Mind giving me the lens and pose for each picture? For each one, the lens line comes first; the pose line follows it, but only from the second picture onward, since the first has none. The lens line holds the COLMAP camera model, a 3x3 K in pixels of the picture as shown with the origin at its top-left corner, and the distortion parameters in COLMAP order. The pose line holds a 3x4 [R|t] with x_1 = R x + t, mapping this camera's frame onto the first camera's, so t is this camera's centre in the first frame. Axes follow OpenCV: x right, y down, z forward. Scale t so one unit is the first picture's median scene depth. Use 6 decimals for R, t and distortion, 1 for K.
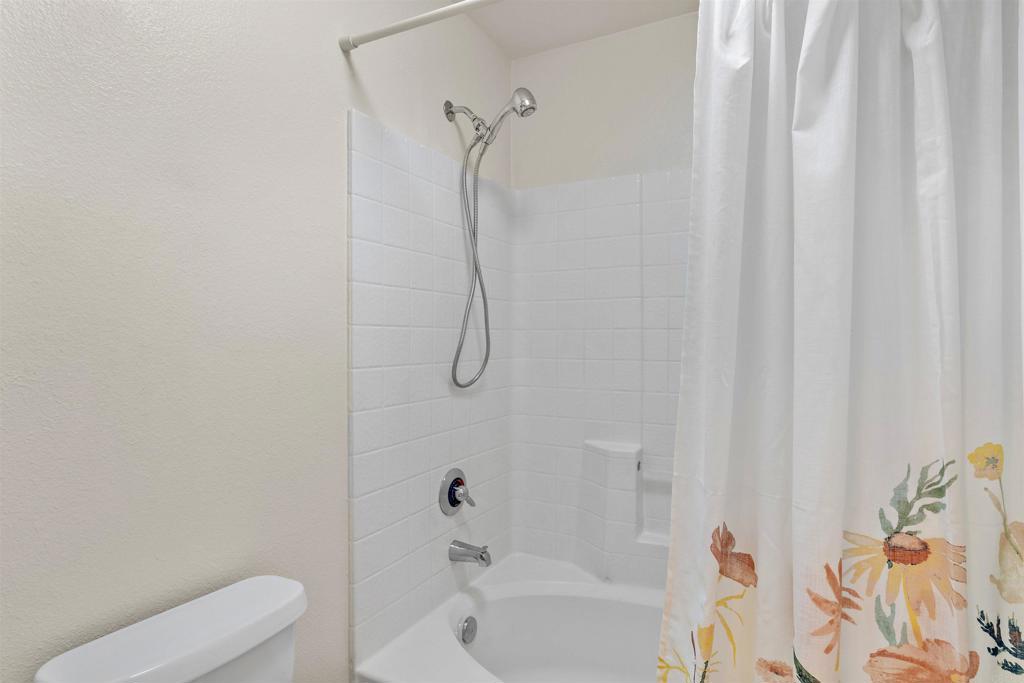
lens RADIAL K [[542.7, 0, 511.5], [0, 542.7, 341.3], [0, 0, 1]] dist [0.000891, 0.003506]
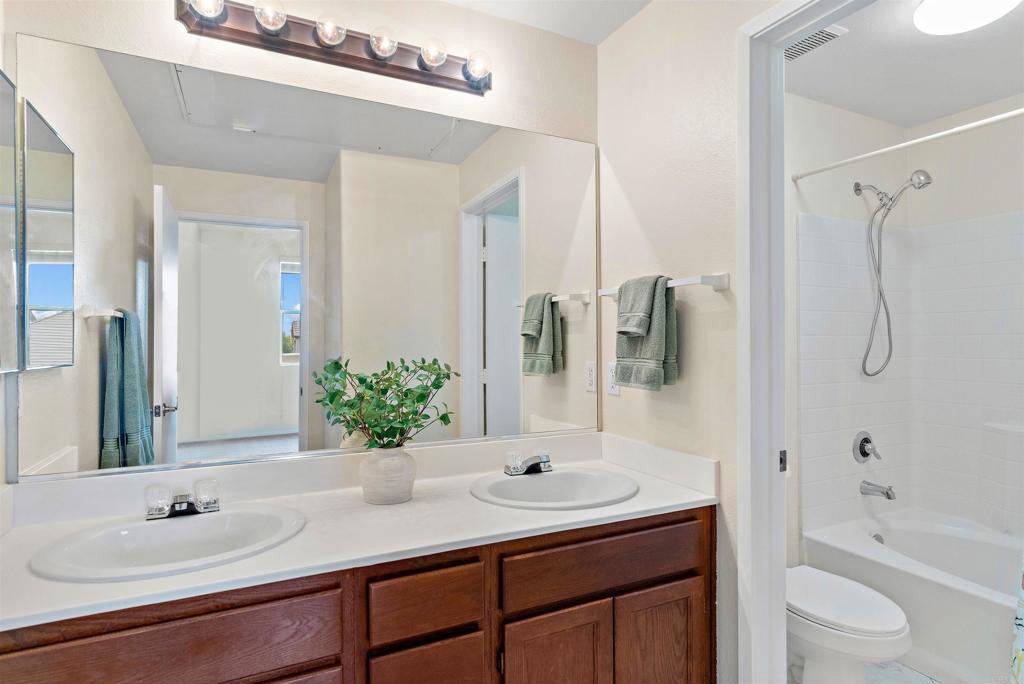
lens RADIAL K [[542.7, 0, 519.4], [0, 542.7, 341.3], [0, 0, 1]] dist [0.000891, 0.003506]
pose [[0.816526, -0.008614, -0.577244, -0.016051], [0.005165, 0.999958, -0.007616, -0.001853], [0.577285, 0.003237, 0.816536, -0.742567]]
